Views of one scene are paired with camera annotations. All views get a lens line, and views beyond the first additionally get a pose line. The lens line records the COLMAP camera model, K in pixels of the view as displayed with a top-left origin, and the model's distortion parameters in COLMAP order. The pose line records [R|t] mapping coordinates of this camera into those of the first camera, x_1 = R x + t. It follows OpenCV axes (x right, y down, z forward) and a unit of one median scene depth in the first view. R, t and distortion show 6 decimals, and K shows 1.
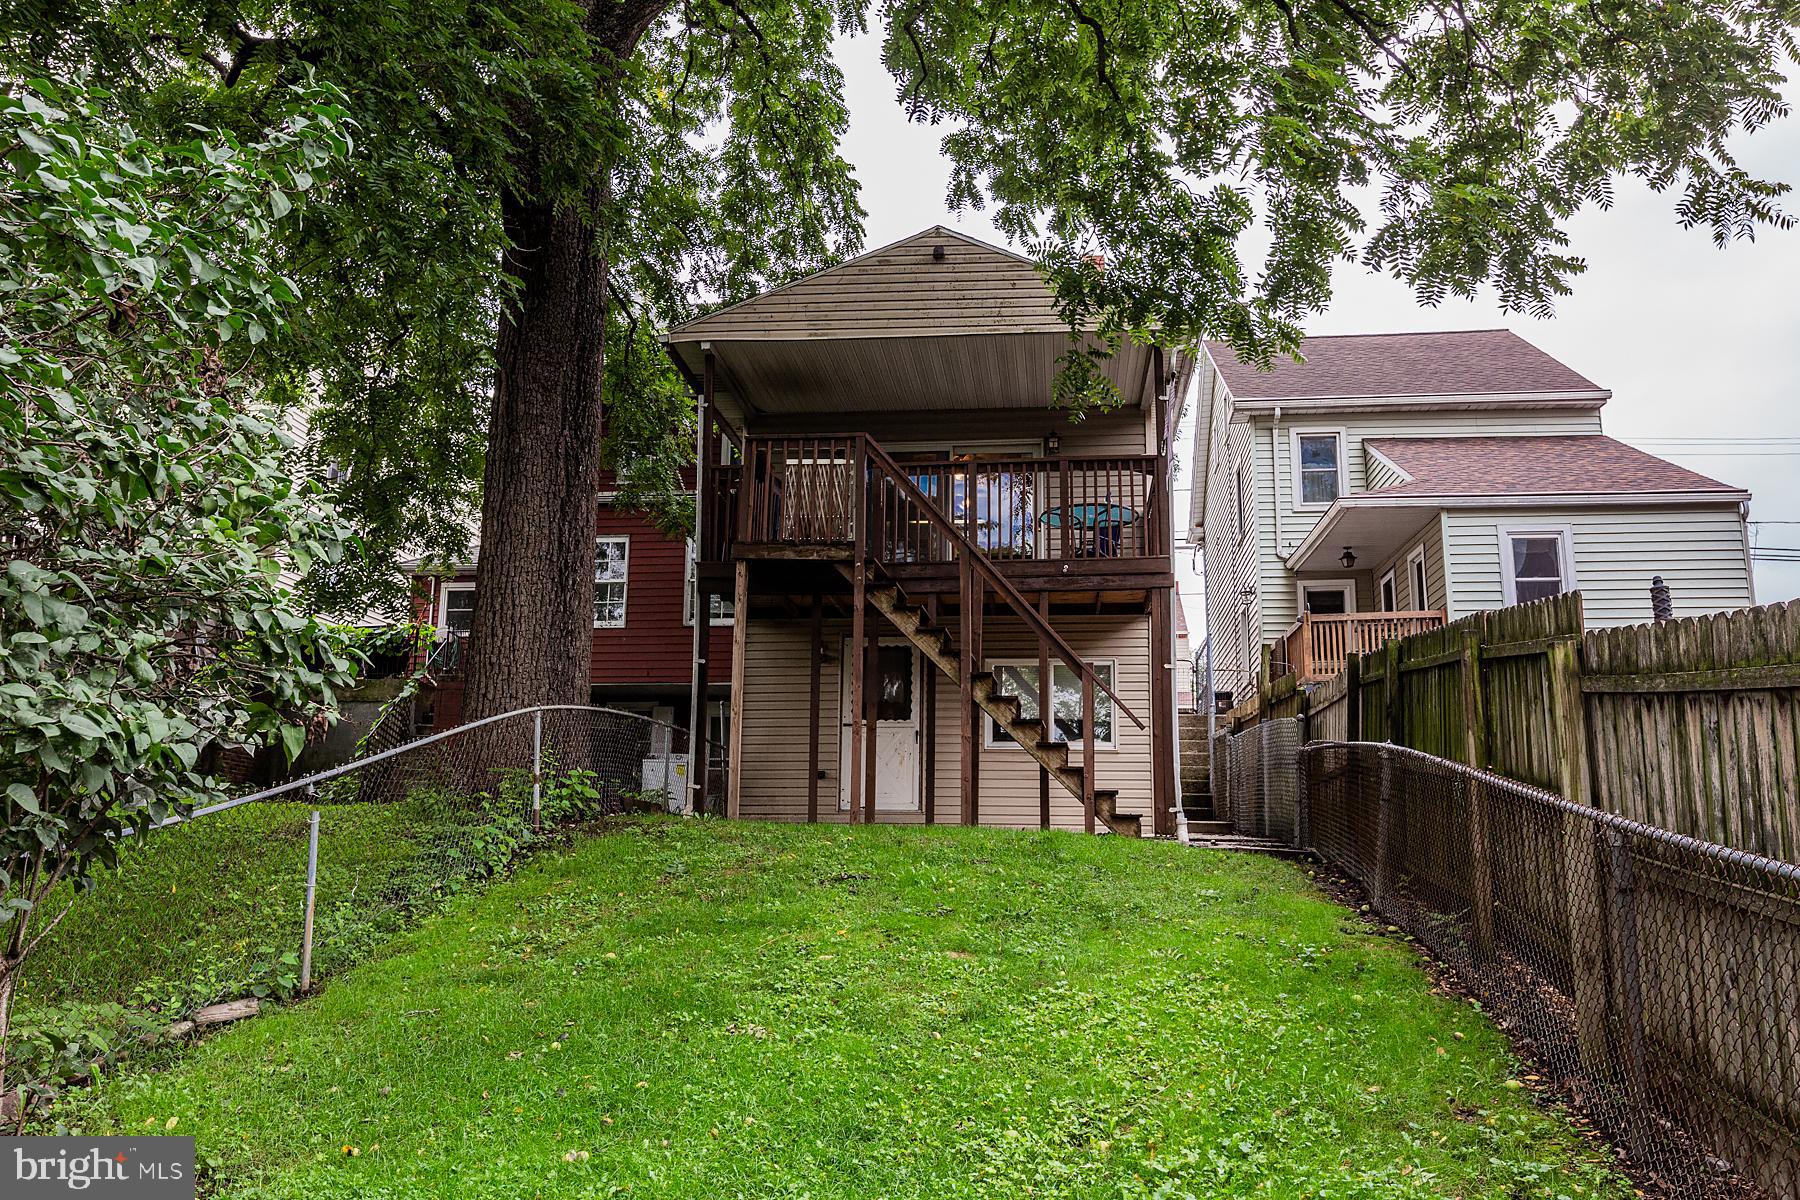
lens RADIAL K [[1419.8, 0, 901.6], [0, 1419.8, 603.1], [0, 0, 1]] dist [0.003903, 0.000920]
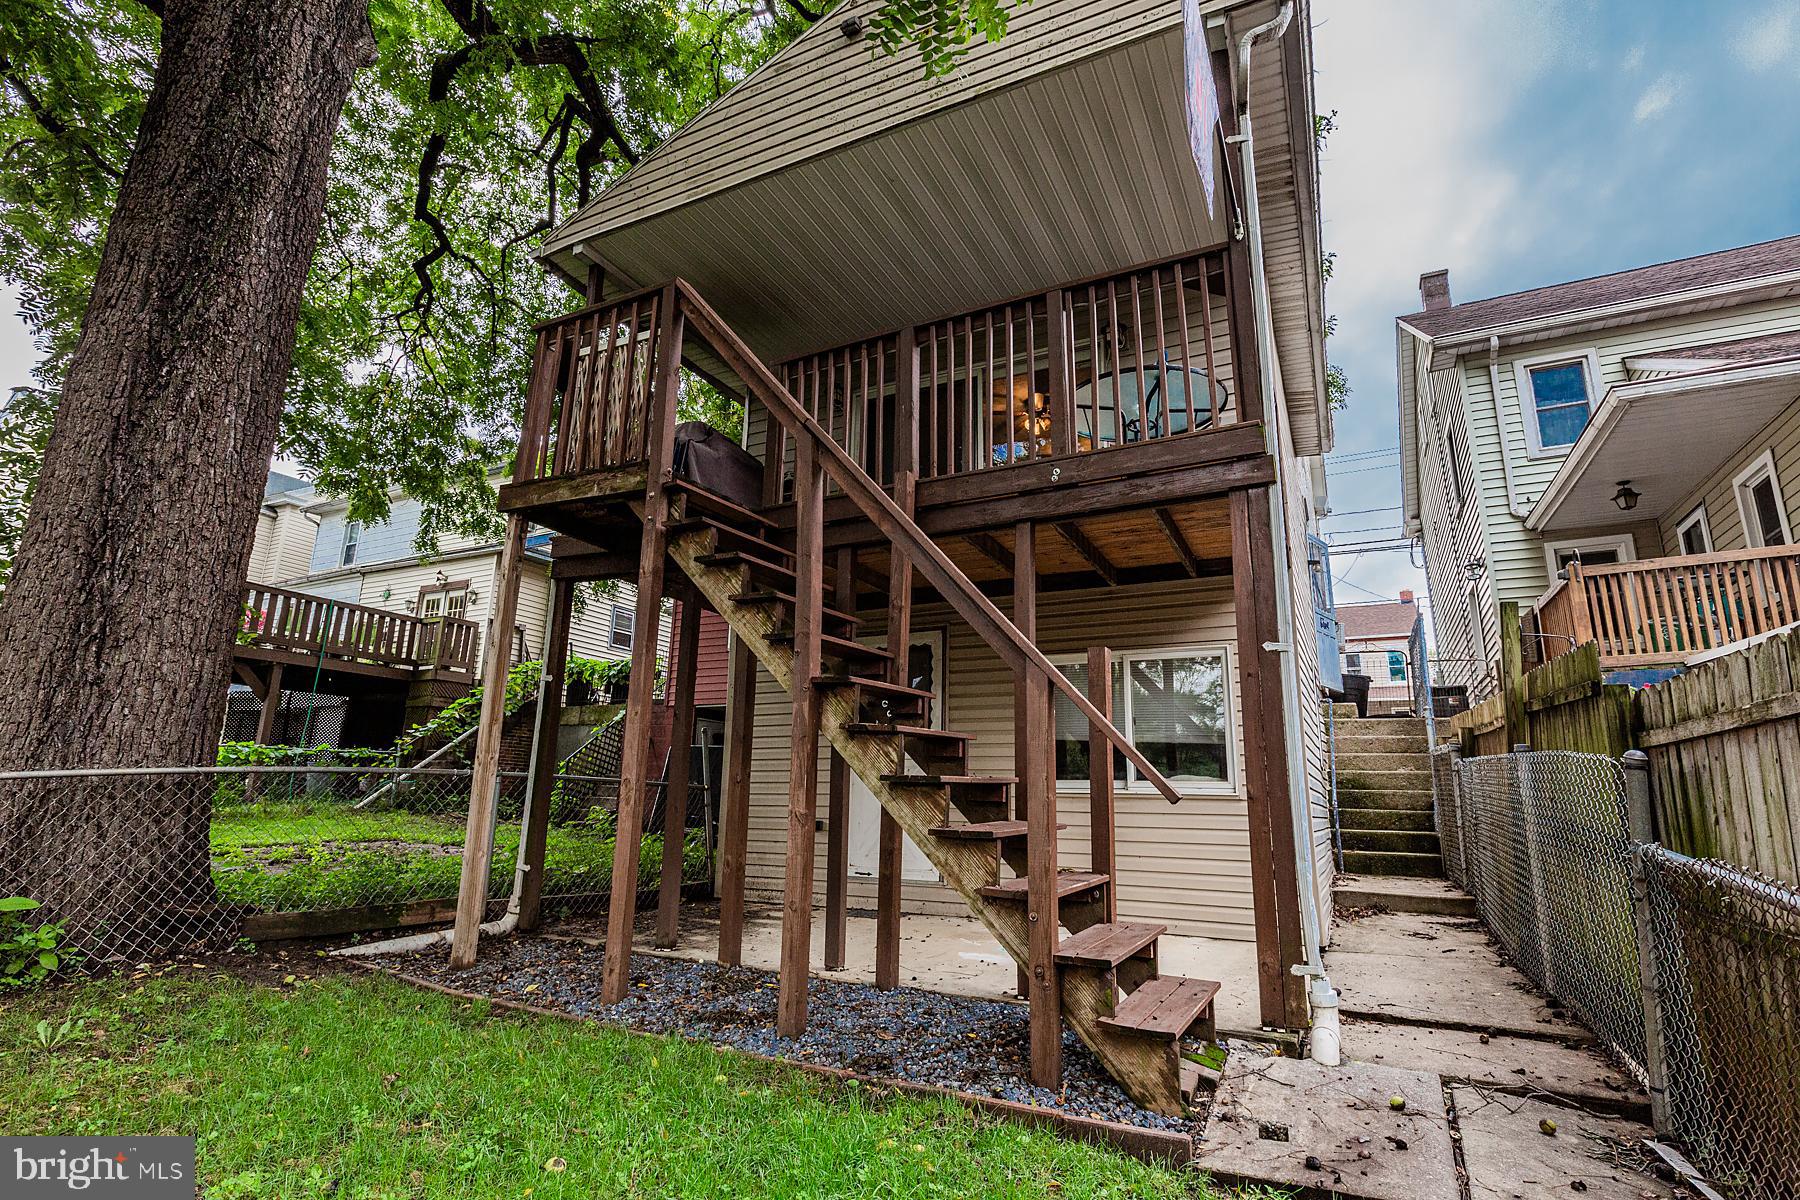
lens RADIAL K [[877.9, 0, 898.8], [0, 877.9, 596.0], [0, 0, 1]] dist [-0.006368, -0.000858]
pose [[0.937015, -0.073651, -0.341437, 0.121505], [0.055977, 0.996546, -0.061344, 0.027293], [0.344776, 0.038368, 0.937901, 0.482273]]
